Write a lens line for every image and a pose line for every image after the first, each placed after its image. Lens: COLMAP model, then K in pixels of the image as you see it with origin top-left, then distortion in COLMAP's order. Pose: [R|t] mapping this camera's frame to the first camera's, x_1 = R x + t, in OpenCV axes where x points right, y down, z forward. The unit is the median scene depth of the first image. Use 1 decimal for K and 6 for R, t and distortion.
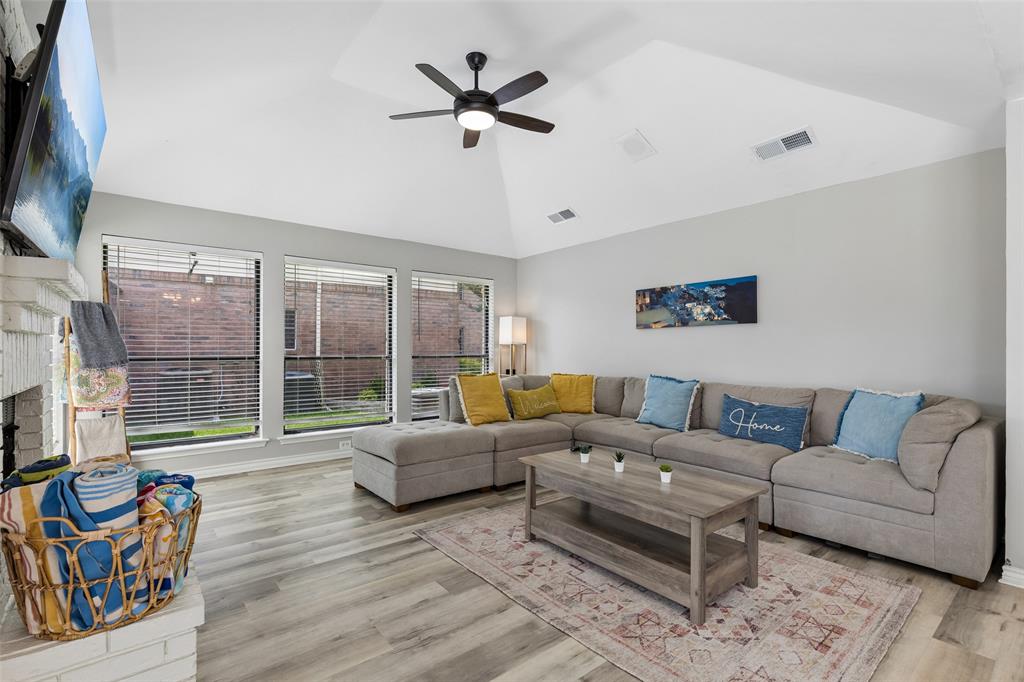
lens RADIAL K [[466.5, 0, 510.4], [0, 466.5, 349.1], [0, 0, 1]] dist [-0.001553, 0.000738]
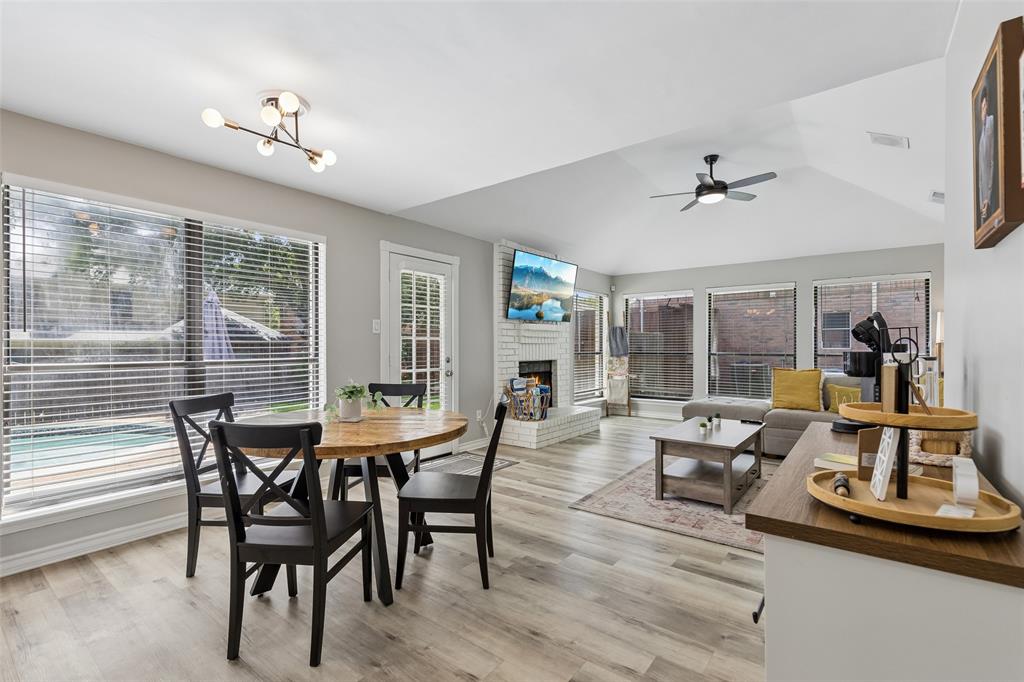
lens RADIAL K [[466.5, 0, 520.1], [0, 466.5, 344.4], [0, 0, 1]] dist [-0.001553, 0.000738]
pose [[0.243267, -0.008247, -0.969924, 1.084204], [-0.000609, 0.999962, -0.008655, 0.001187], [0.969959, 0.002696, 0.243253, 0.019912]]
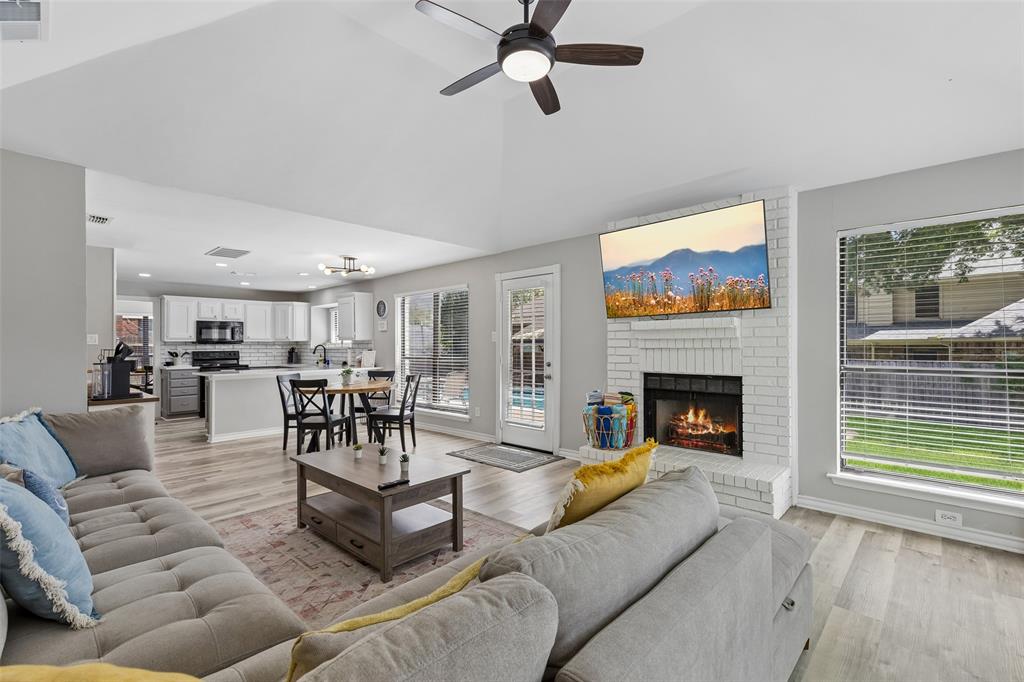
lens RADIAL K [[466.5, 0, 507.9], [0, 466.5, 338.6], [0, 0, 1]] dist [-0.001553, 0.000738]
pose [[-0.991814, -0.000930, -0.127691, 0.047963], [0.000926, 0.999895, -0.014473, -0.023884], [0.127691, -0.014472, -0.991708, 1.543583]]
